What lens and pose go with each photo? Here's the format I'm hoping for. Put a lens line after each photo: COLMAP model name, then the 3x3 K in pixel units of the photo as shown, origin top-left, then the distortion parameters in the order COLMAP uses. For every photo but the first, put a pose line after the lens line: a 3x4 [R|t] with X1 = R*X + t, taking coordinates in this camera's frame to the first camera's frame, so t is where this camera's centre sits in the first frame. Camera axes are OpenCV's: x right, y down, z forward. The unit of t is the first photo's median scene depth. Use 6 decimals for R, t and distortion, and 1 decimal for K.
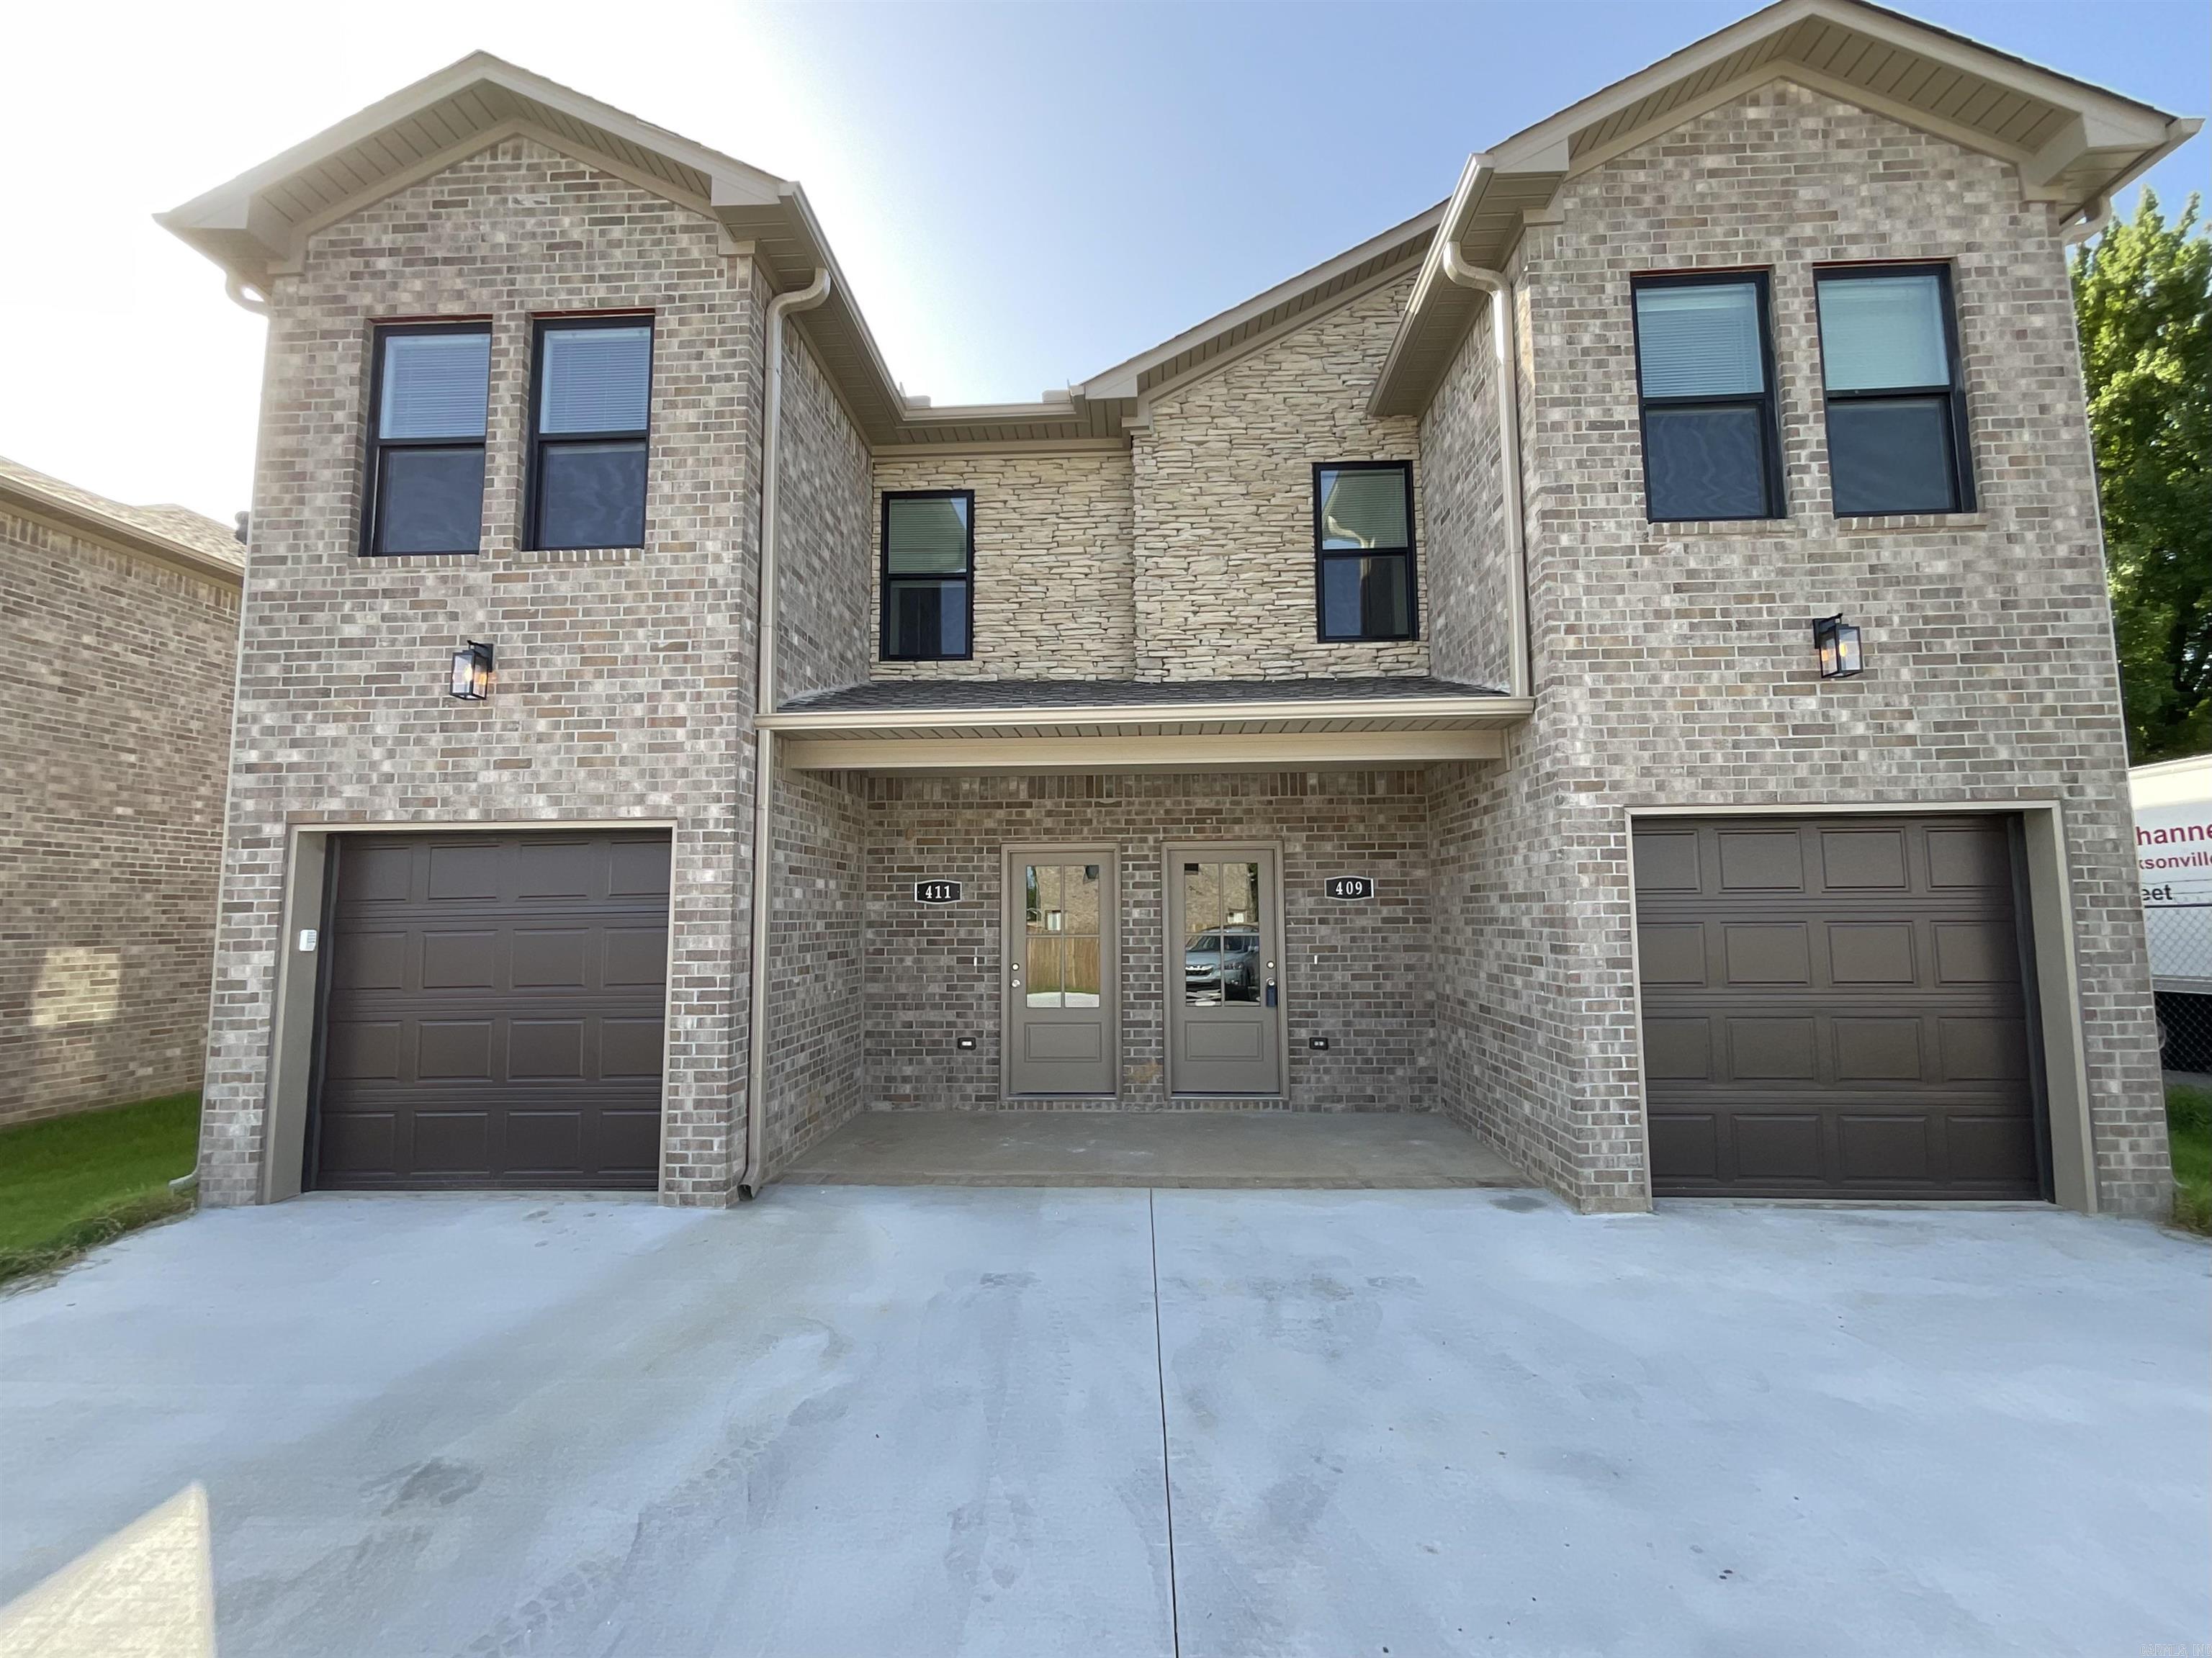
lens RADIAL K [[898.1, 0, 1103.1], [0, 898.1, 841.6], [0, 0, 1]] dist [-0.001168, 0.001821]
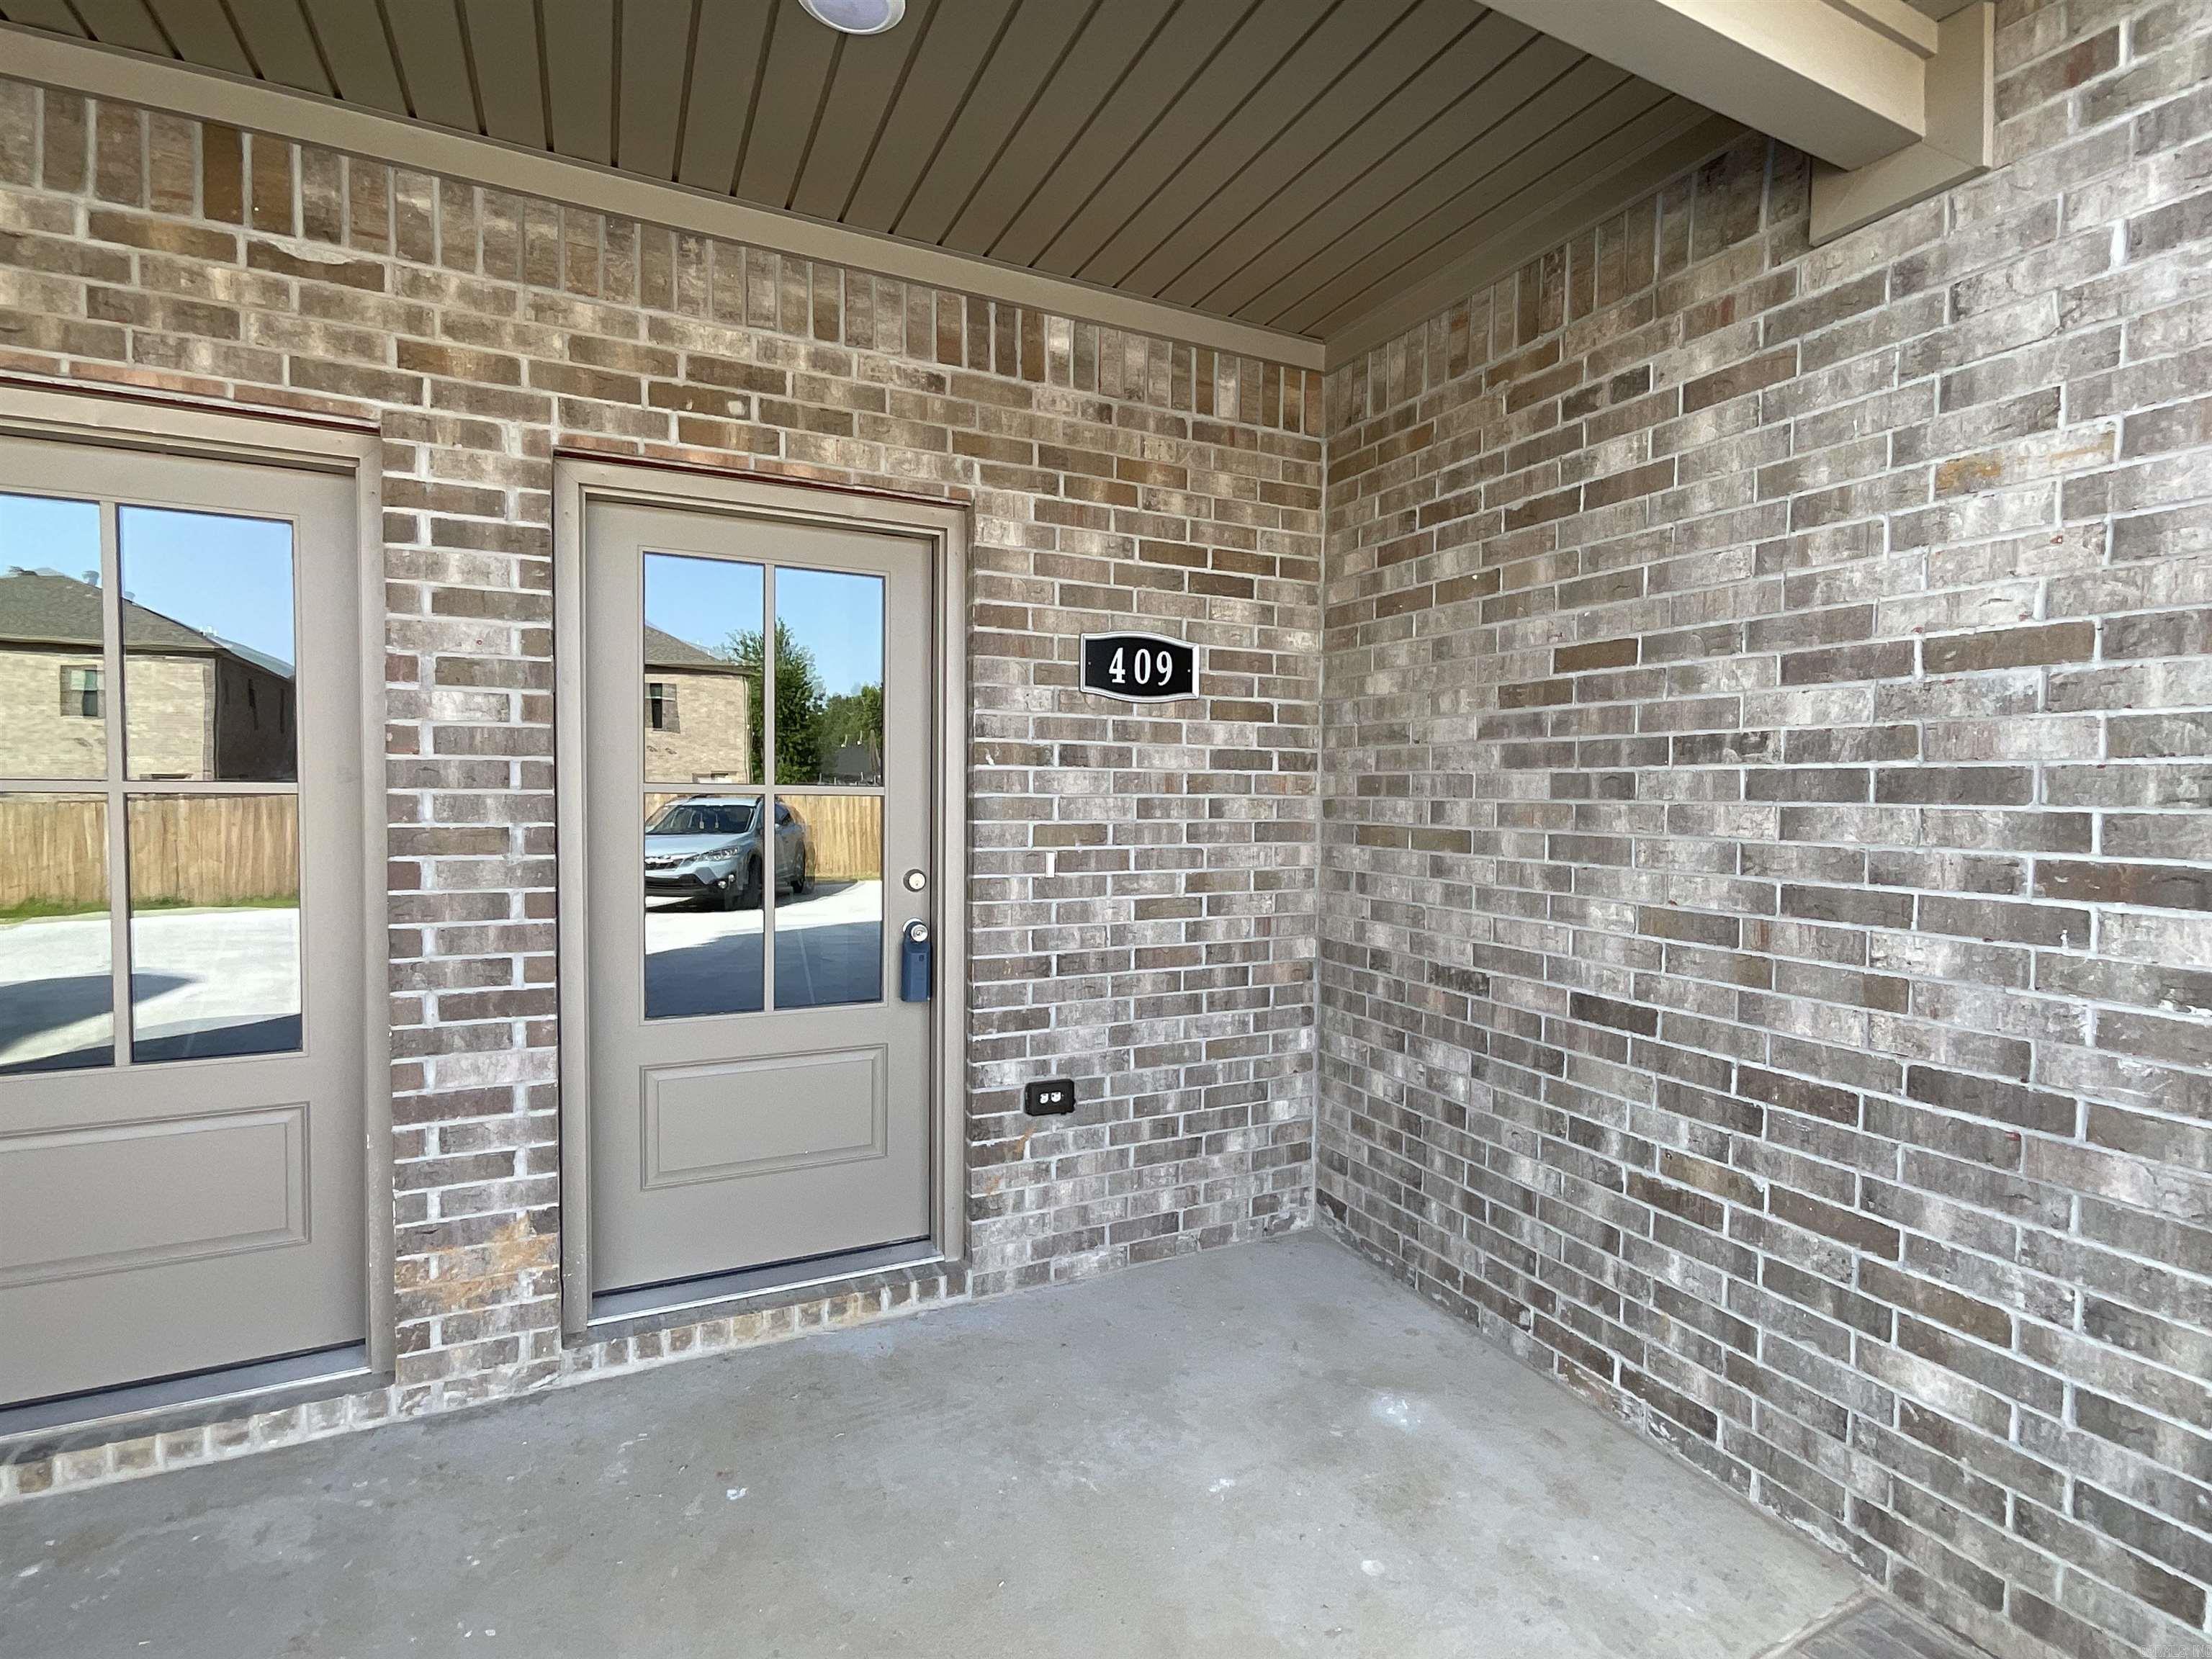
lens RADIAL K [[1023.6, 0, 1092.8], [0, 1023.6, 831.6], [0, 0, 1]] dist [0.002160, -0.000805]
pose [[0.873366, -0.002551, 0.487058, 0.055888], [-0.058408, 0.992222, 0.109930, 0.072320], [-0.483550, -0.124458, 0.866424, 0.634763]]
